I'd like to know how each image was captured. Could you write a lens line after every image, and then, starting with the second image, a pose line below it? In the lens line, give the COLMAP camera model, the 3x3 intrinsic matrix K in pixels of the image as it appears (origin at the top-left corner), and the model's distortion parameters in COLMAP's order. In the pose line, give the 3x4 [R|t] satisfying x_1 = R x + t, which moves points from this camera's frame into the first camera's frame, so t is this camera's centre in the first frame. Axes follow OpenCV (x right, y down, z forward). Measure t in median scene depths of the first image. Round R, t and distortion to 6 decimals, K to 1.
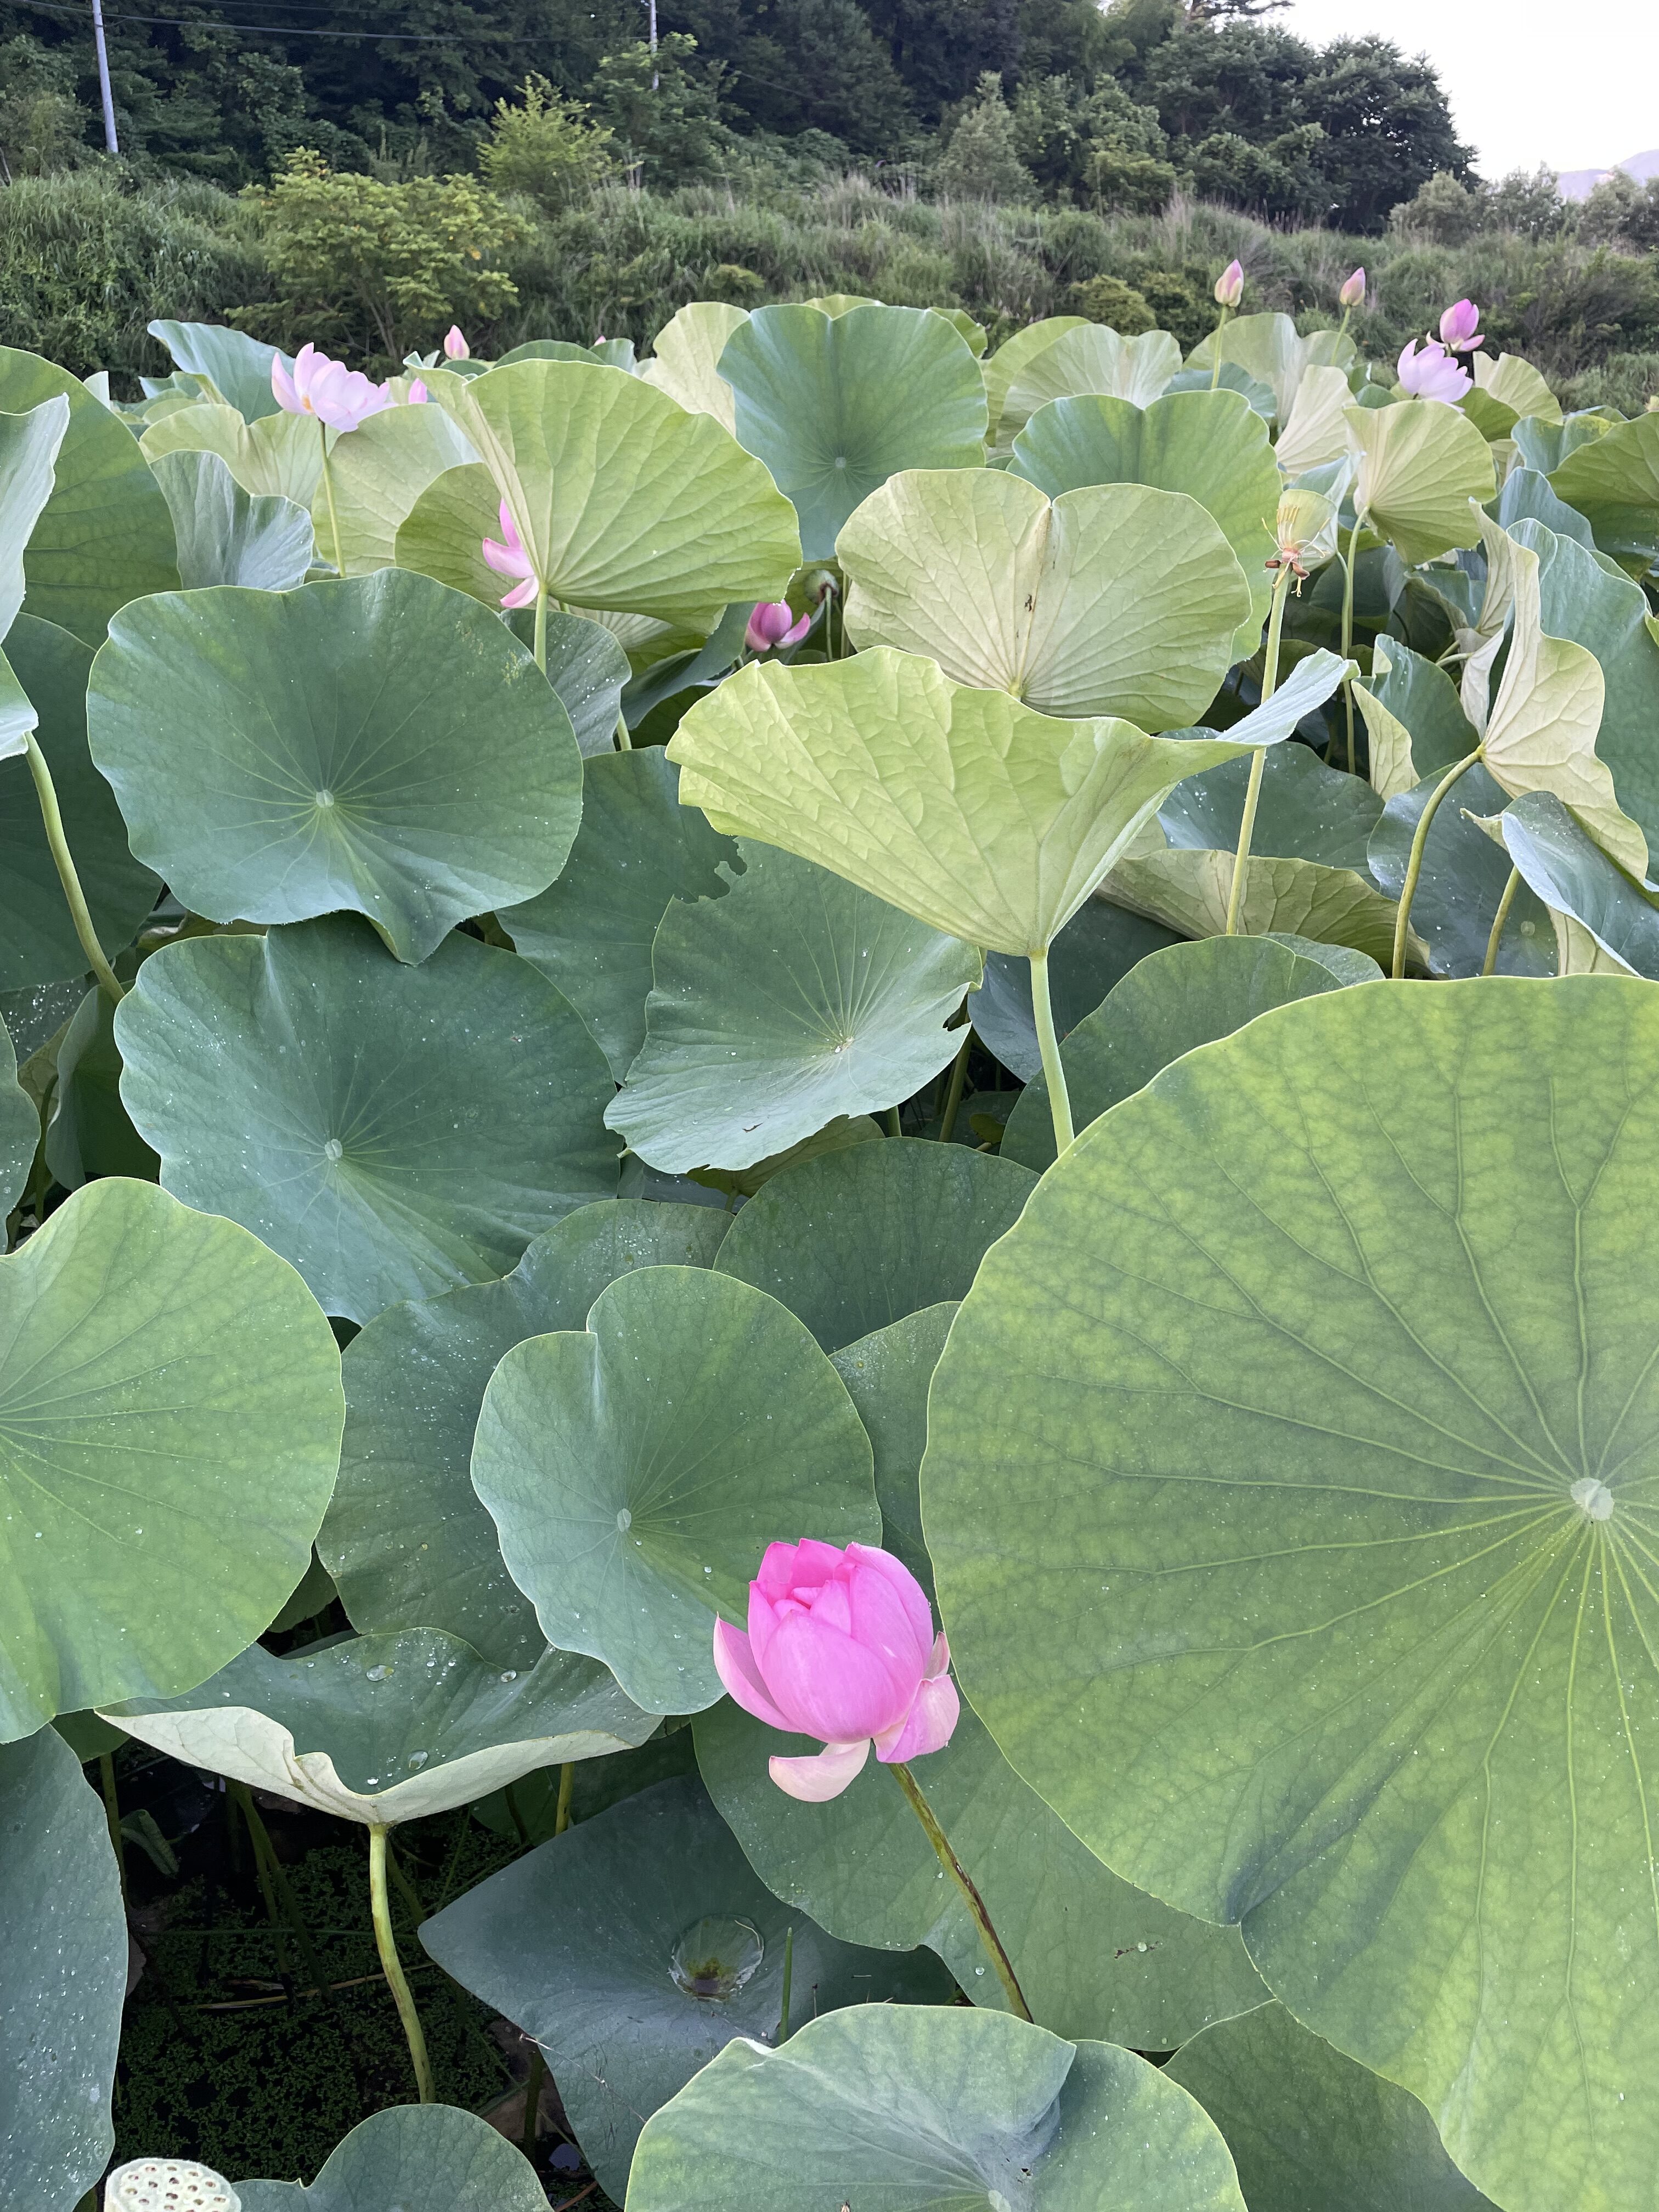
lens RADIAL K [[1667.9, 0, 844.1], [0, 1667.9, 1096.1], [0, 0, 1]] dist [0.094059, -0.120463]
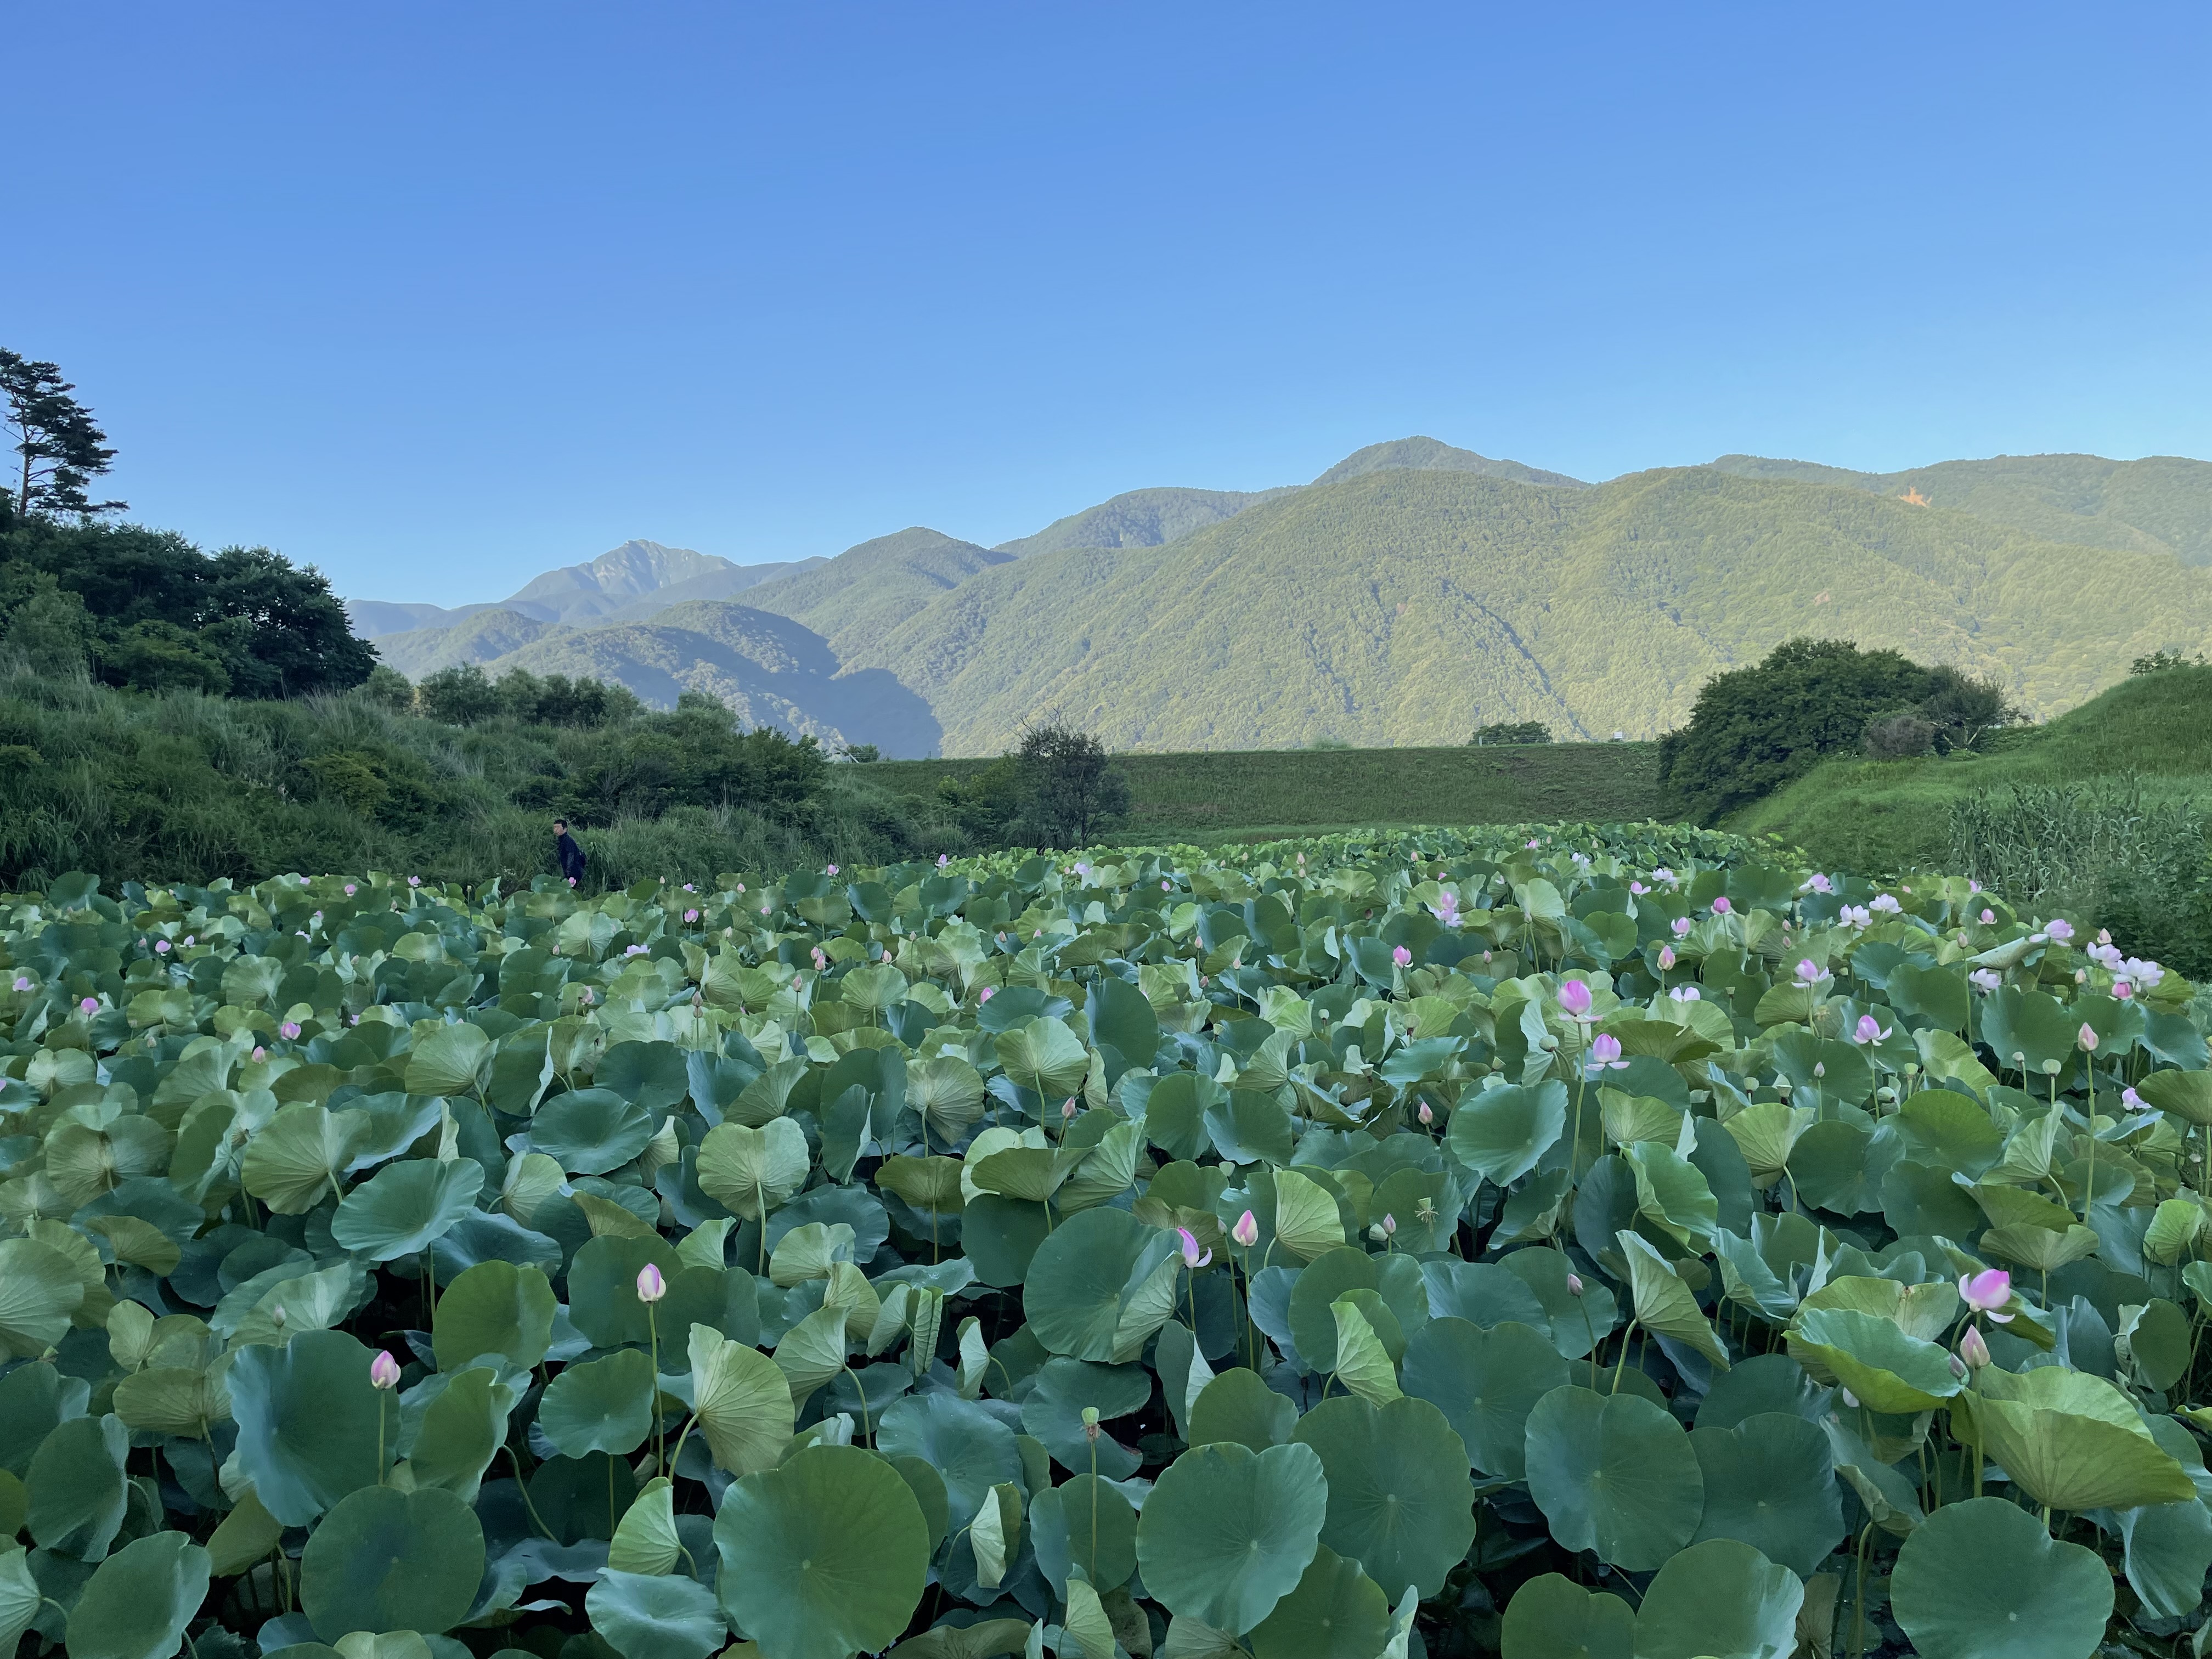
lens RADIAL K [[1667.9, 0, 1113.7], [0, 1667.9, 840.3], [0, 0, 1]] dist [0.094059, -0.120463]
pose [[0.666022, -0.030476, 0.745310, -0.225327], [0.305567, 0.922630, -0.235333, 0.009694], [-0.680473, 0.384480, 0.623804, -0.052197]]
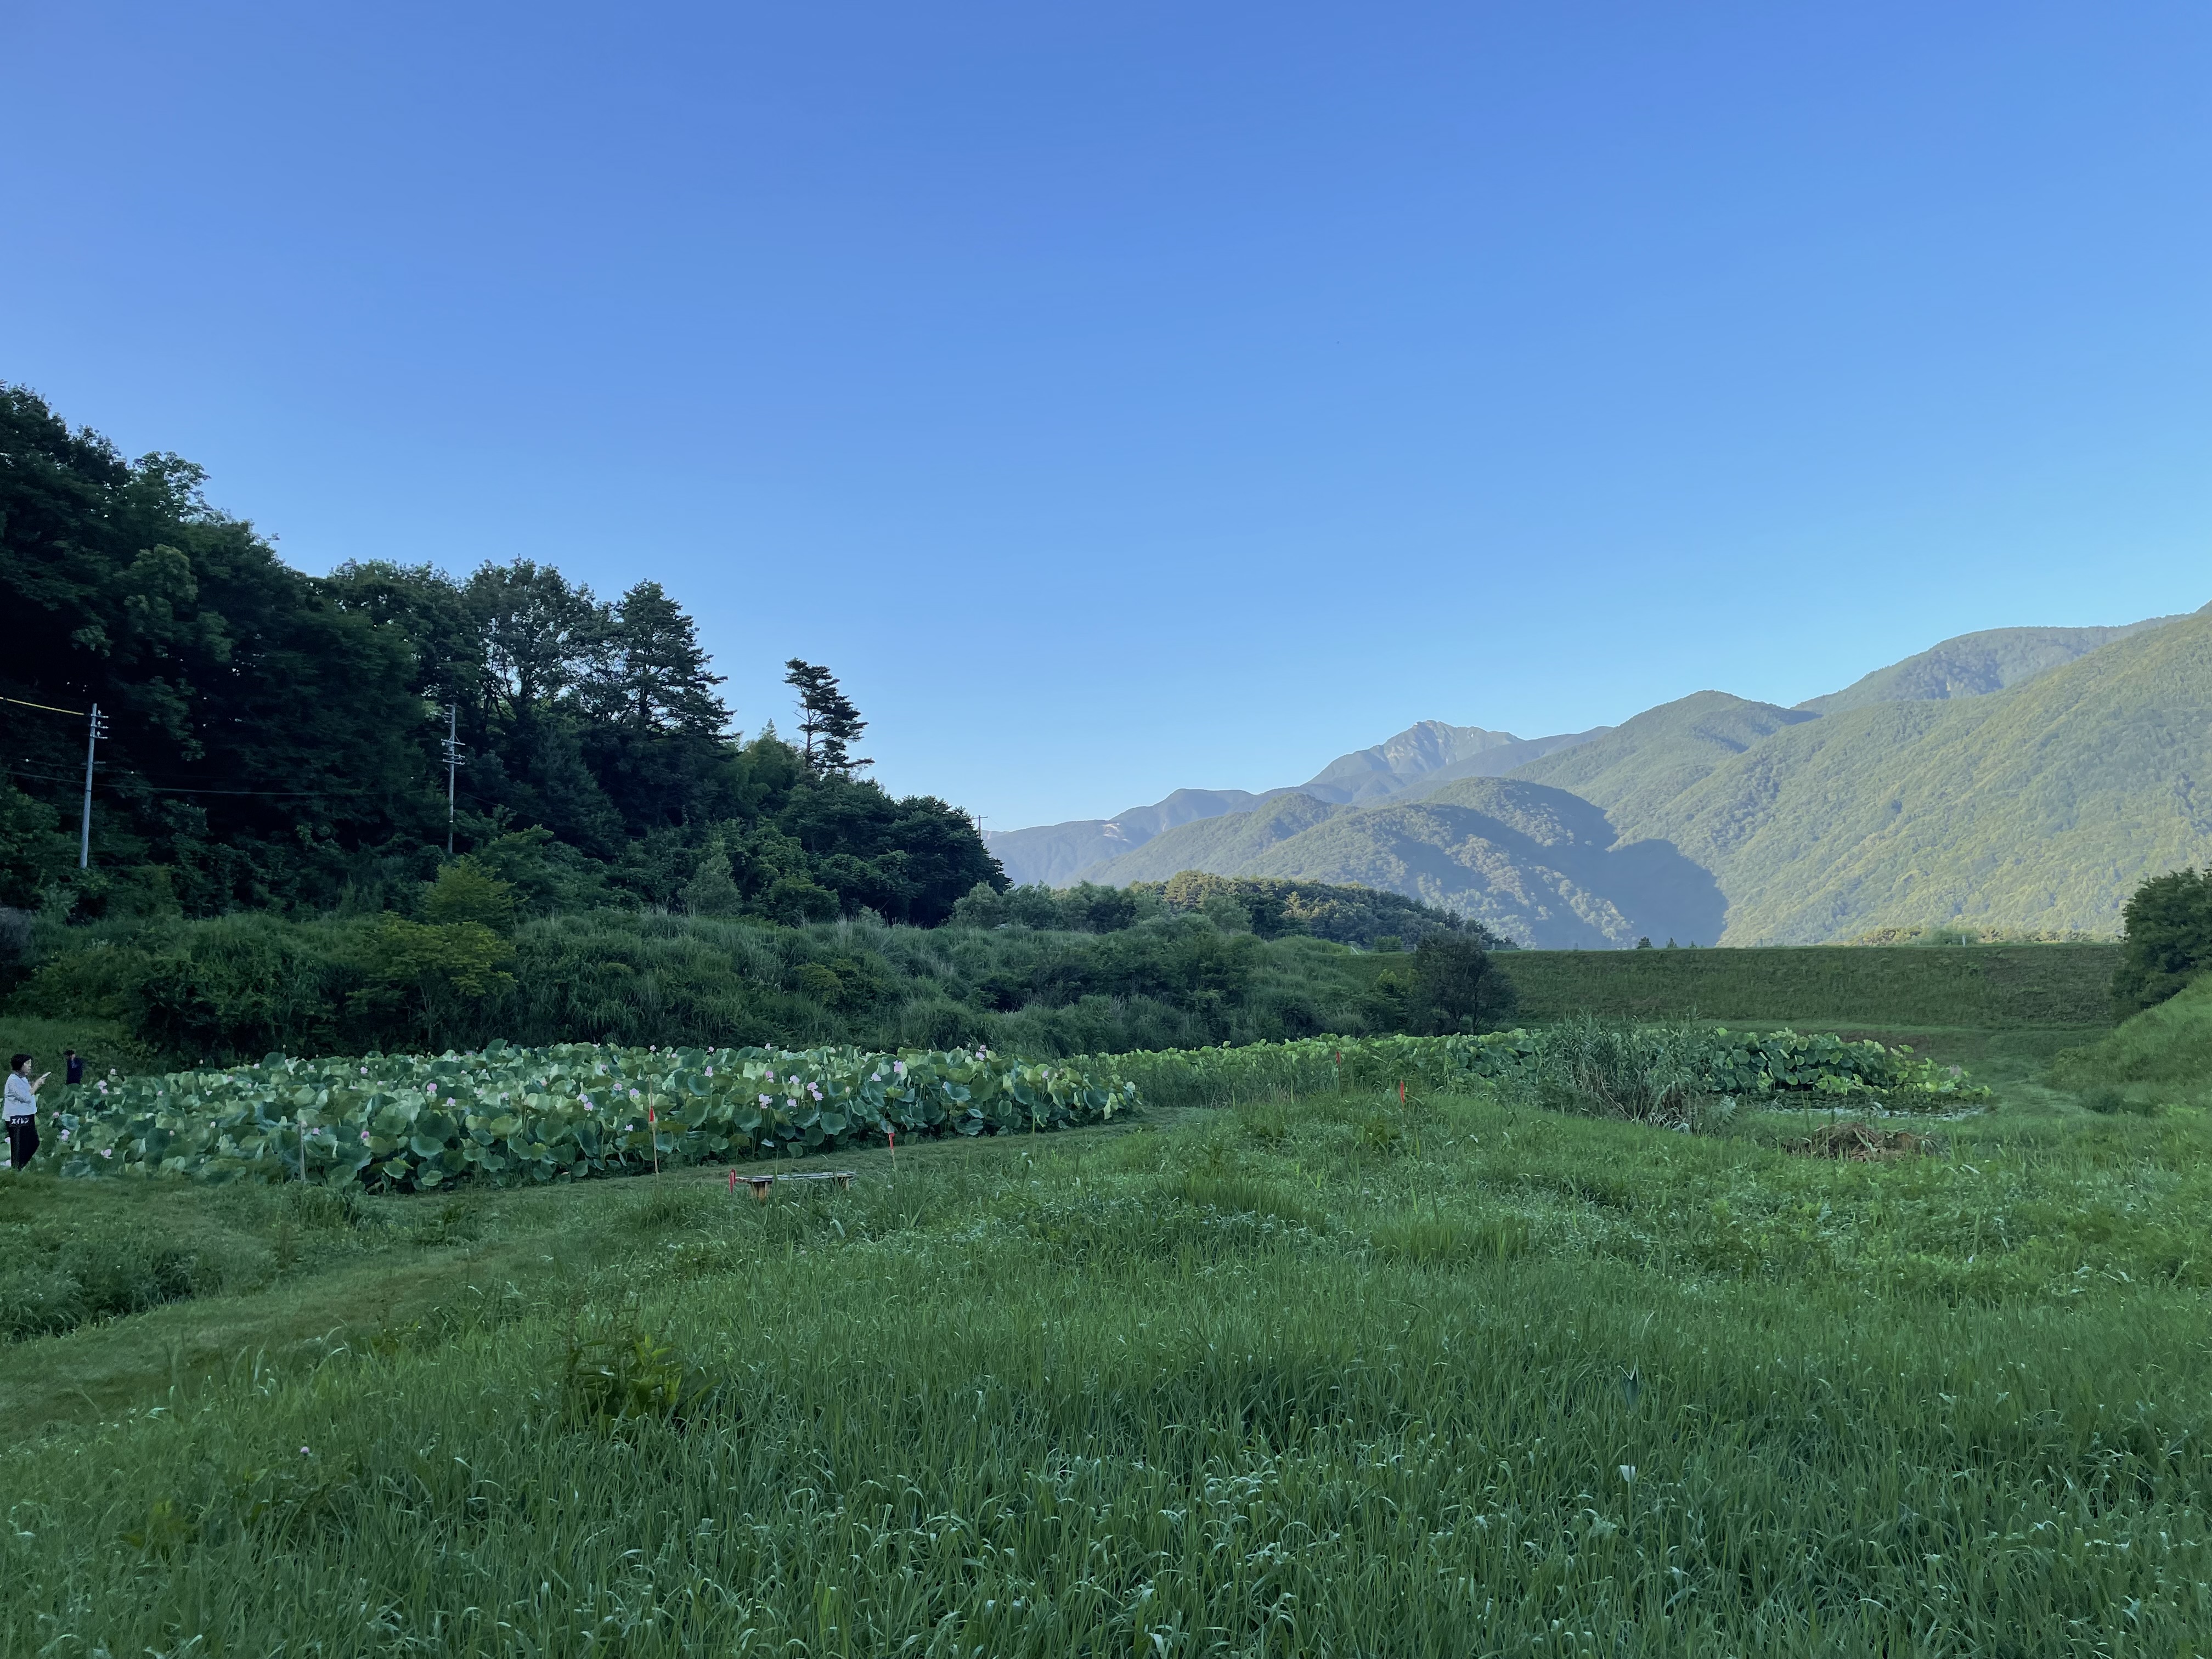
lens RADIAL K [[1667.9, 0, 1103.0], [0, 1667.9, 837.2], [0, 0, 1]] dist [0.094059, -0.120463]
pose [[0.931194, 0.027572, 0.363479, -0.136457], [0.144350, 0.887729, -0.437150, 0.149590], [-0.334724, 0.459540, 0.822668, -0.420513]]
